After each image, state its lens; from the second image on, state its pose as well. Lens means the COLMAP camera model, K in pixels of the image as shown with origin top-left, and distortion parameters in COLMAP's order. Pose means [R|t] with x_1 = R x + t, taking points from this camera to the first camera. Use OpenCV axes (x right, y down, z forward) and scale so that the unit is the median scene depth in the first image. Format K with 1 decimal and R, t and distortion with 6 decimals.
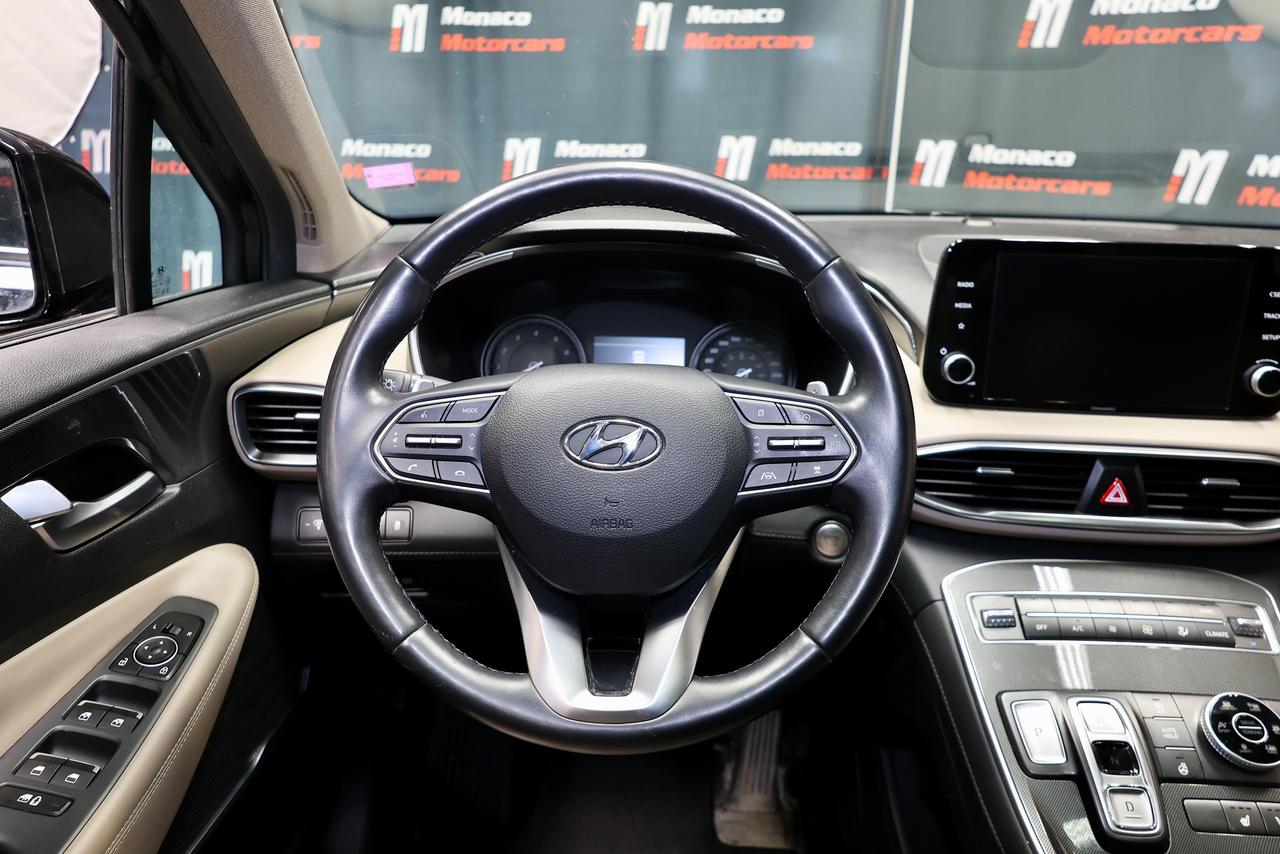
lens RADIAL K [[907.3, 0, 619.3], [0, 907.3, 420.2], [0, 0, 1]] dist [-0.010924, 0.004313]
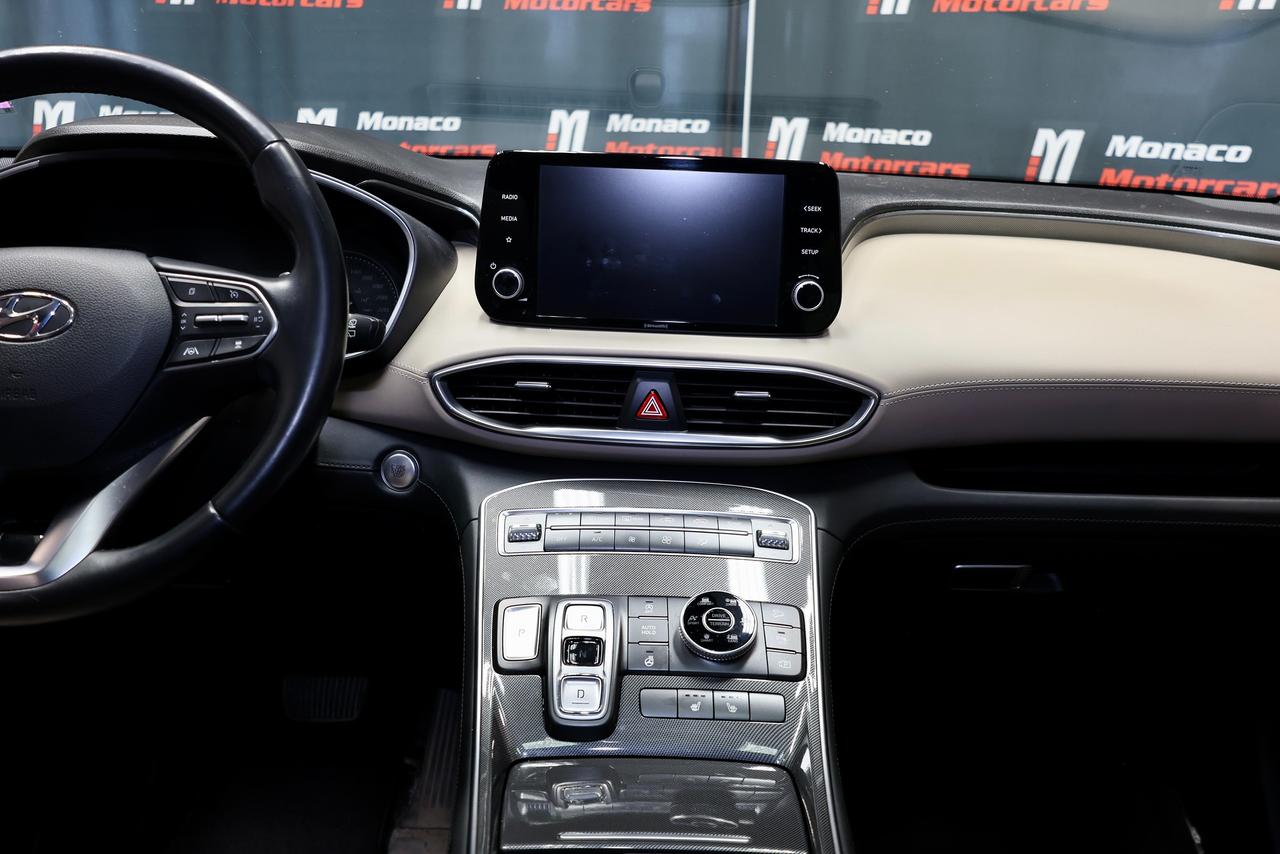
lens RADIAL K [[1120.7, 0, 639.4], [0, 1120.7, 423.1], [0, 0, 1]] dist [0.003636, -0.000980]
pose [[0.997743, 0.002224, 0.067110, 0.465195], [0.001548, 0.998424, -0.056100, 0.170354], [-0.067129, 0.056078, 0.996167, -0.210703]]
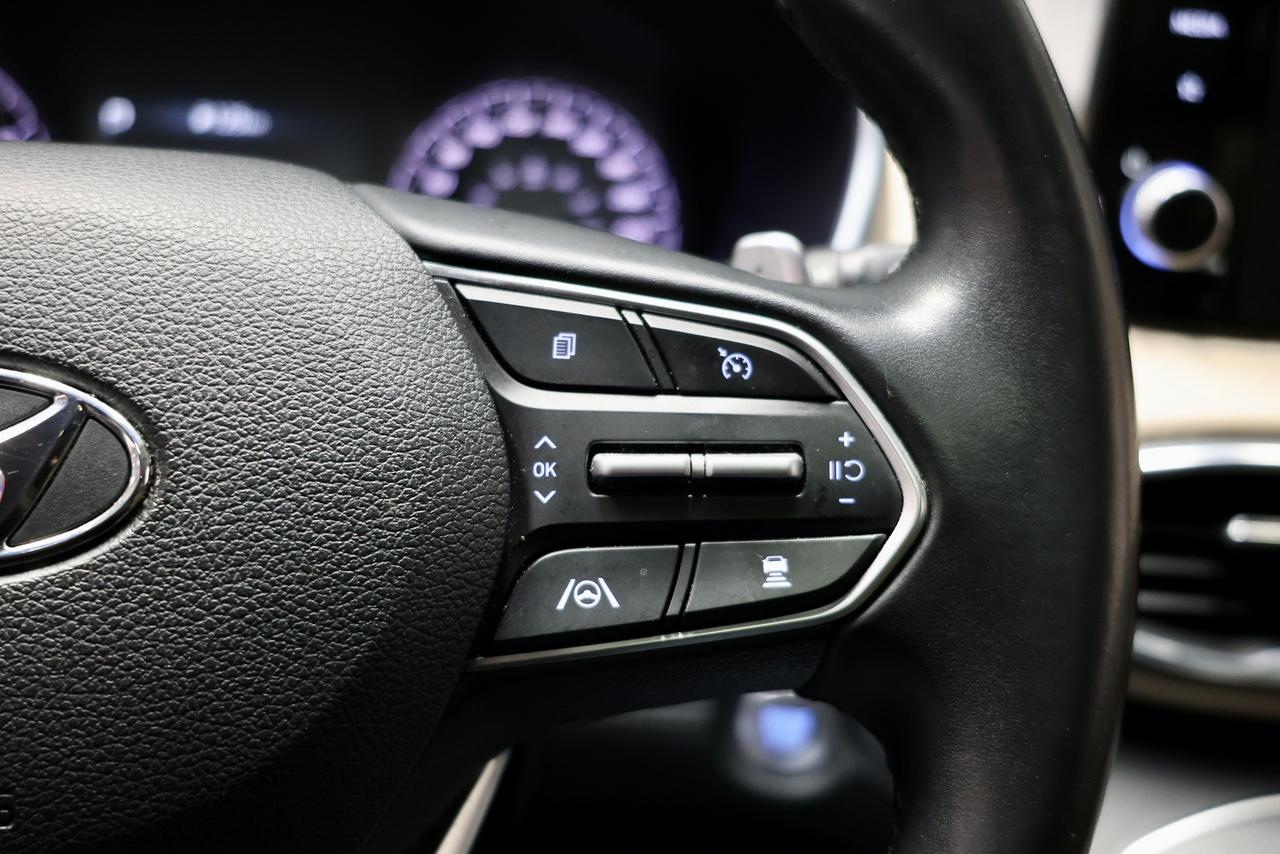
lens RADIAL K [[1864.2, 0, 634.1], [0, 1864.2, 424.8], [0, 0, 1]] dist [-0.001814, 0.000000]
pose [[0.984269, 0.013541, 0.176156, 0.068675], [-0.020641, 0.999044, 0.038536, -0.005352], [-0.175465, -0.041566, 0.983608, 0.394209]]
